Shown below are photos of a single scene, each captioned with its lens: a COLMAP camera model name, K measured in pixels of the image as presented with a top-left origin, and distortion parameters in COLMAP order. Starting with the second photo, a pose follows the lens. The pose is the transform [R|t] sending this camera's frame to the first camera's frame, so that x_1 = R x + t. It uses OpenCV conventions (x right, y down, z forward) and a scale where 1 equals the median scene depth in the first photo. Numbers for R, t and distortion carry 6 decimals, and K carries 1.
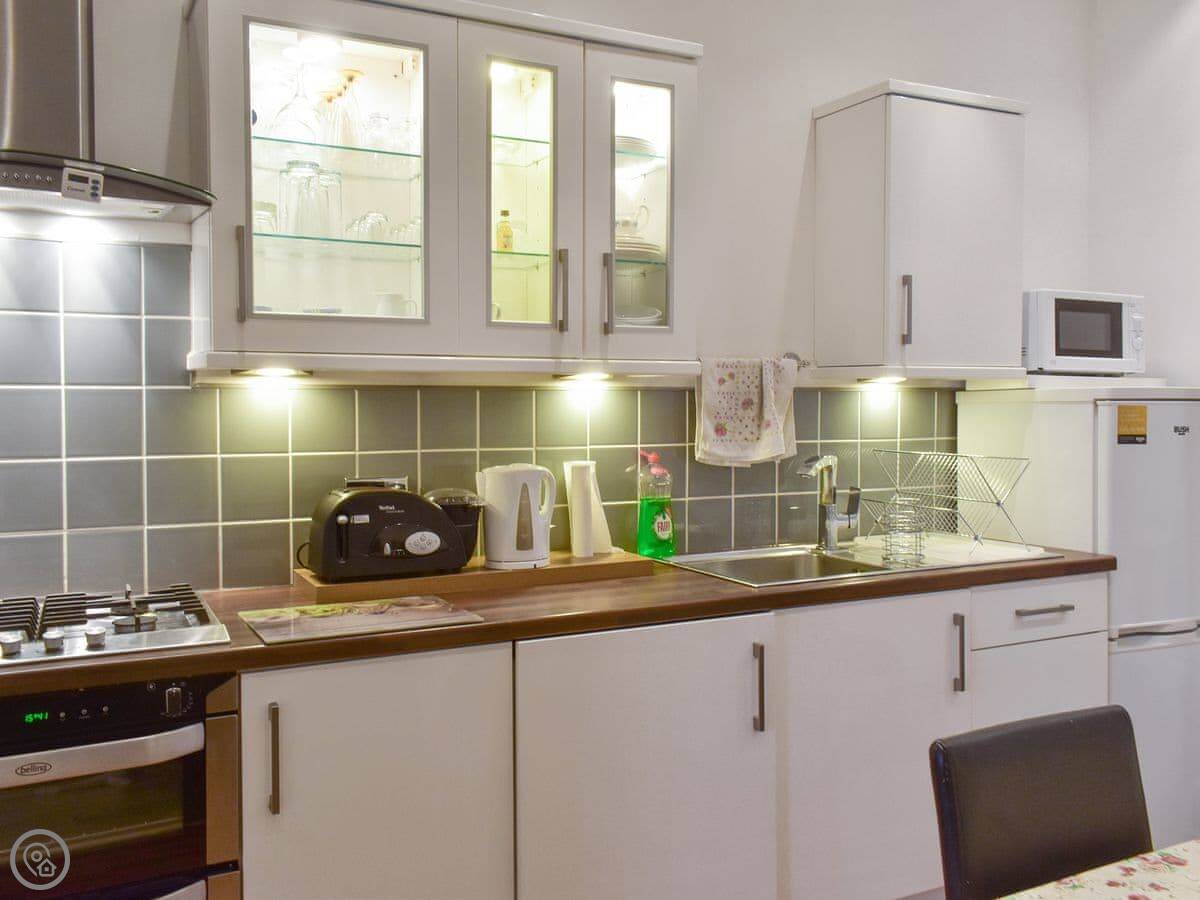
lens RADIAL K [[1049.2, 0, 594.3], [0, 1049.2, 447.1], [0, 0, 1]] dist [-0.022548, -0.009306]
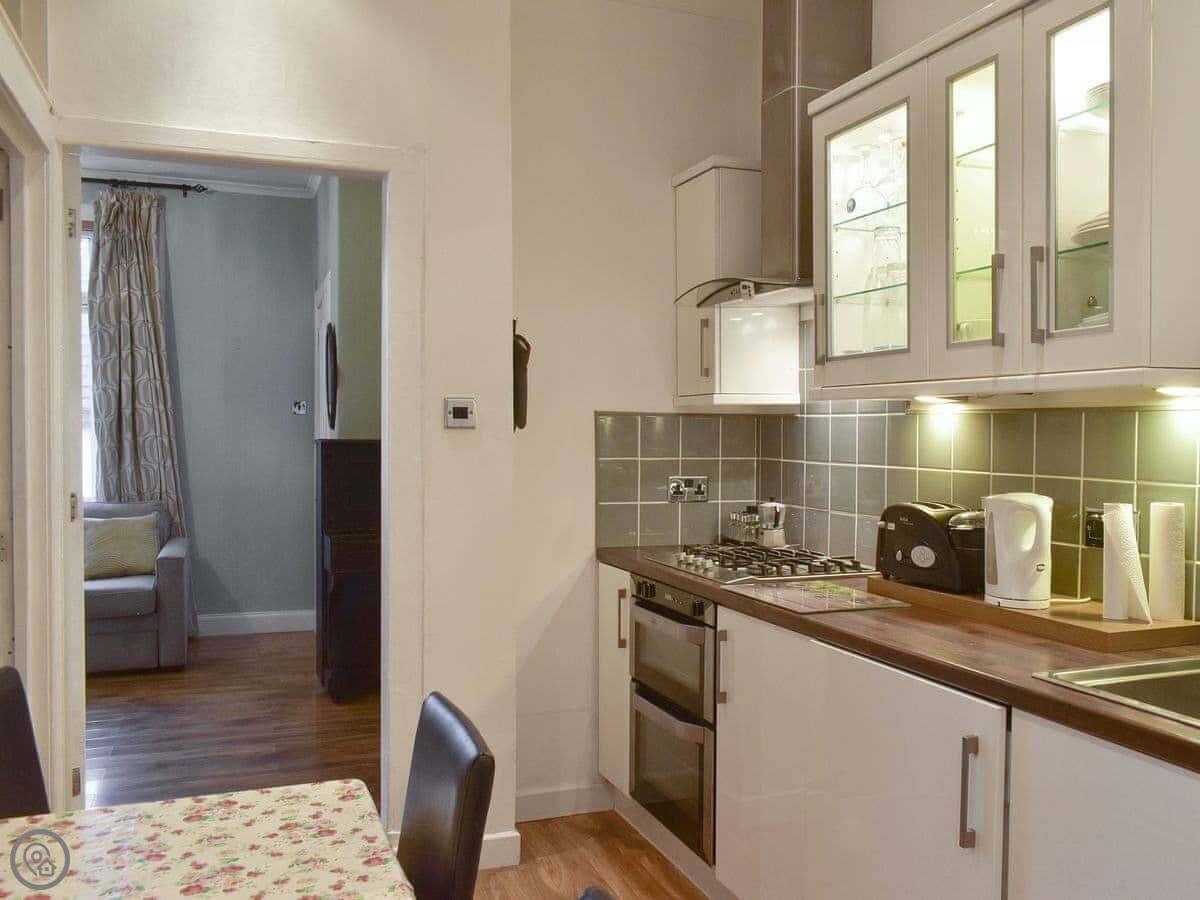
lens RADIAL K [[1049.2, 0, 594.3], [0, 1049.2, 447.1], [0, 0, 1]] dist [-0.022548, -0.009306]
pose [[-0.141995, 0.017161, -0.989719, 0.903575], [-0.049845, 0.998457, 0.024464, -0.027939], [0.988612, 0.052806, -0.140921, 0.786880]]
